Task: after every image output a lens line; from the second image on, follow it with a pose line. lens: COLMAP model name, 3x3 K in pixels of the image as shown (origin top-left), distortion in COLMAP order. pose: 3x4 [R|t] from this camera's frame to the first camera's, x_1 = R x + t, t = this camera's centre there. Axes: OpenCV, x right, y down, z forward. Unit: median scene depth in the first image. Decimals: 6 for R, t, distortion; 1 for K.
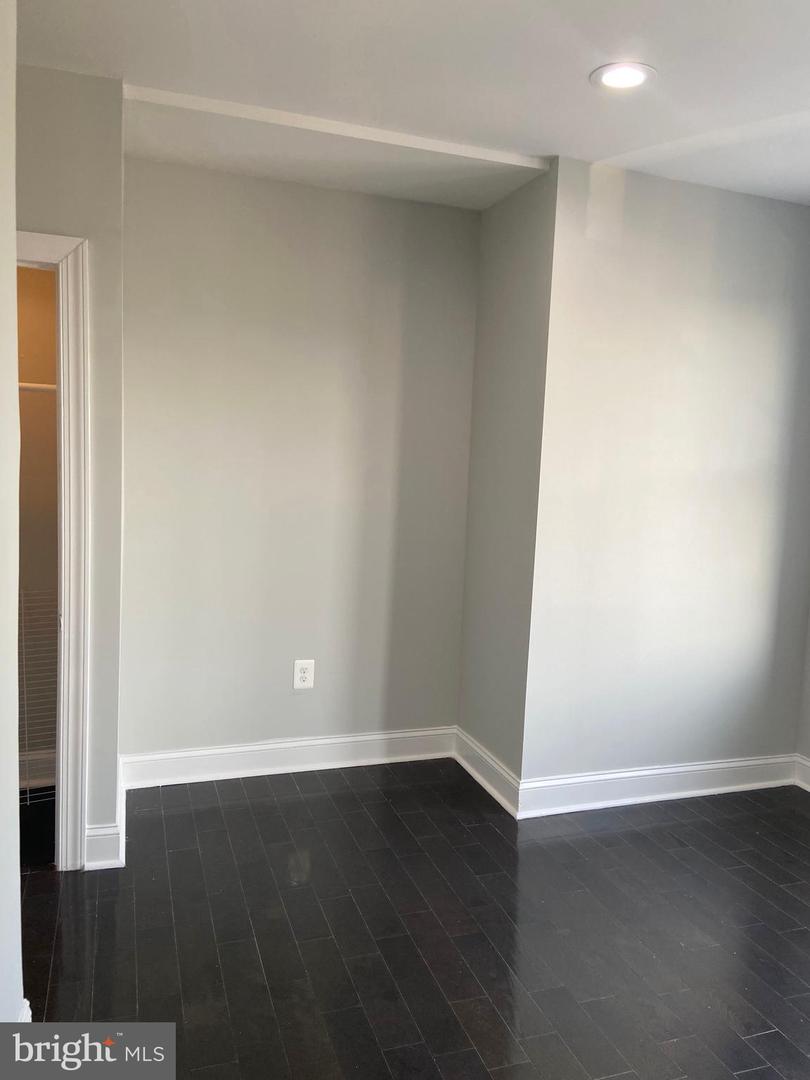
lens RADIAL K [[823.2, 0, 414.7], [0, 823.2, 542.5], [0, 0, 1]] dist [0.045624, -0.000454]
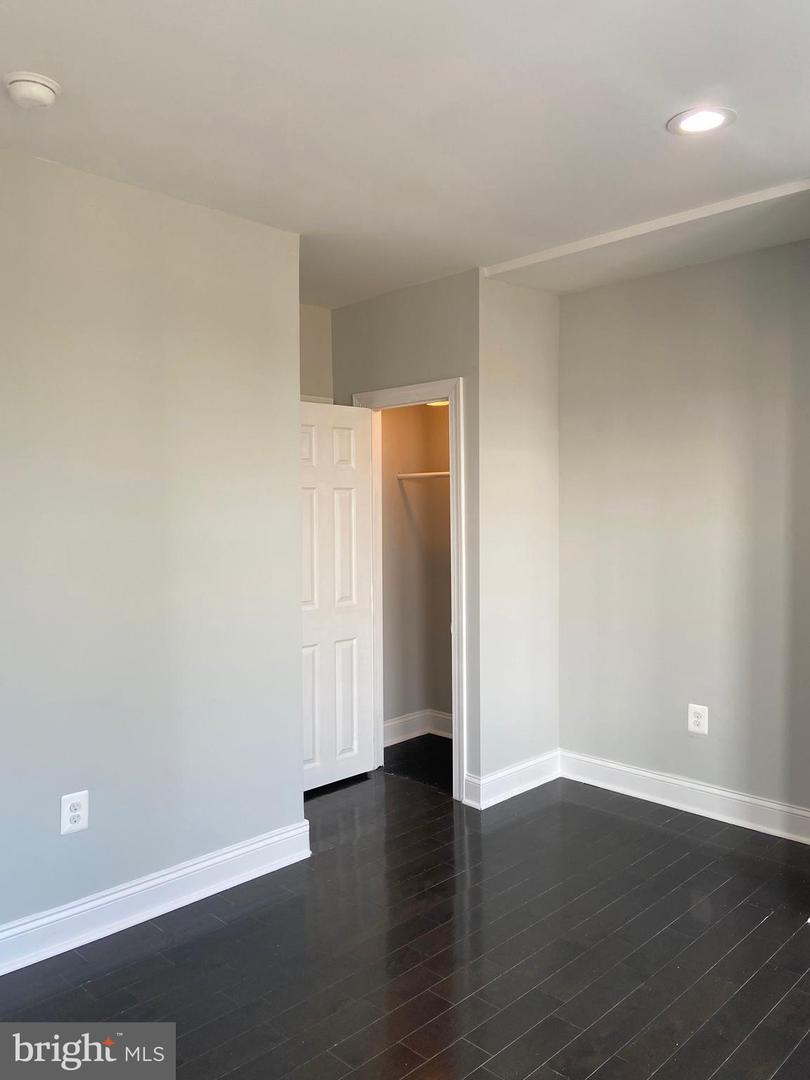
lens RADIAL K [[823.2, 0, 414.7], [0, 823.2, 542.5], [0, 0, 1]] dist [0.045624, -0.000454]
pose [[0.430443, 0.000733, -0.902617, 0.668474], [-0.071281, 0.996904, -0.033183, -0.002787], [0.899799, 0.078623, 0.429163, 0.212445]]
